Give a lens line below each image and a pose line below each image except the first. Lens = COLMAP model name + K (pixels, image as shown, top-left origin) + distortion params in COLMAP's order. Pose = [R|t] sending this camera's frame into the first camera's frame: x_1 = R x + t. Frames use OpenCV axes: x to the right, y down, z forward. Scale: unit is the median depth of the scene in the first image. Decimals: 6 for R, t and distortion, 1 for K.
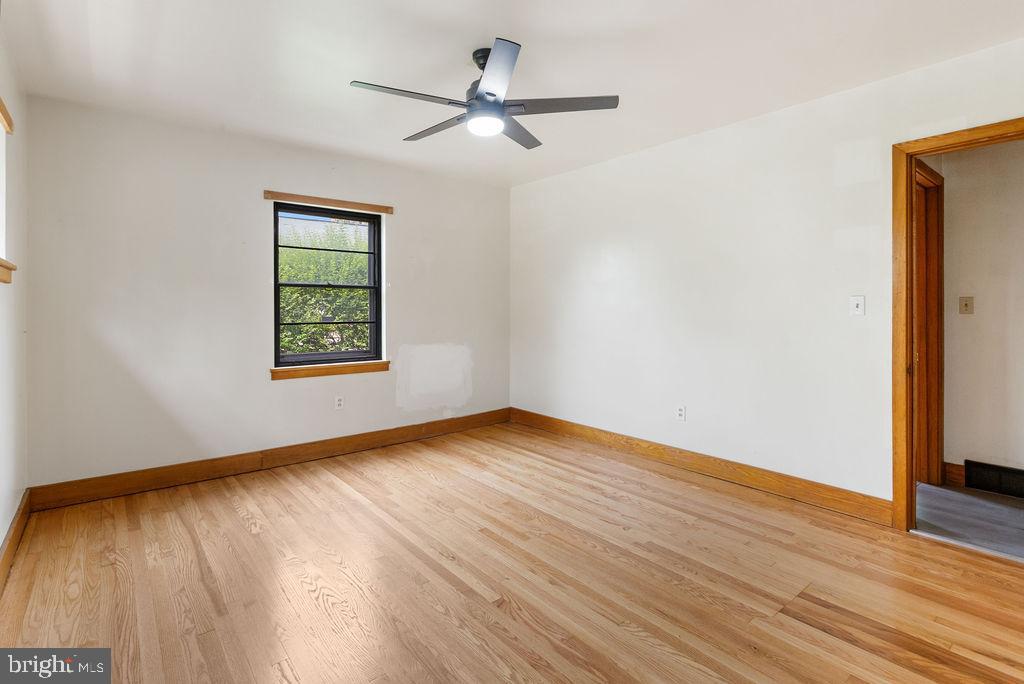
lens RADIAL K [[496.6, 0, 512.8], [0, 496.6, 303.6], [0, 0, 1]] dist [0.001953, -0.000310]
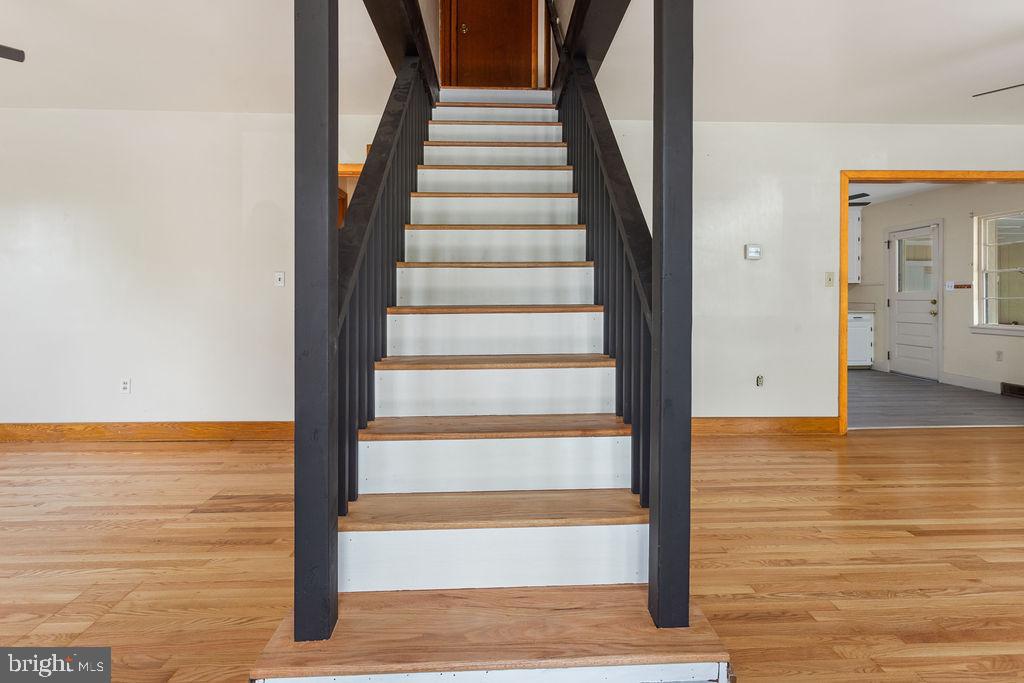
lens RADIAL K [[496.6, 0, 512.8], [0, 496.6, 303.1], [0, 0, 1]] dist [0.001953, -0.000310]
pose [[0.601237, -0.001806, 0.799069, 0.014388], [-0.013702, 0.999827, 0.012570, 0.040753], [-0.798954, -0.018507, 0.601108, -0.278580]]
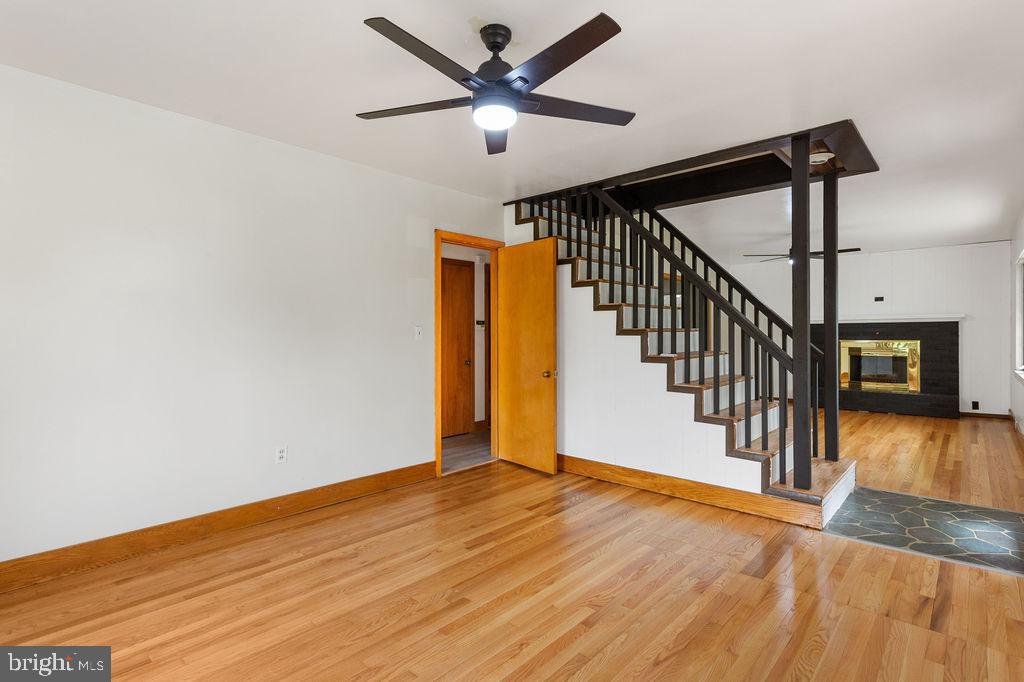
lens RADIAL K [[500.3, 0, 512.0], [0, 500.3, 341.0], [0, 0, 1]] dist [0.001079, -0.000051]
pose [[-0.147258, -0.008352, 0.989063, -0.768185], [-0.010605, 0.999920, 0.006865, 0.013451], [-0.989041, -0.009478, -0.147335, 0.960794]]
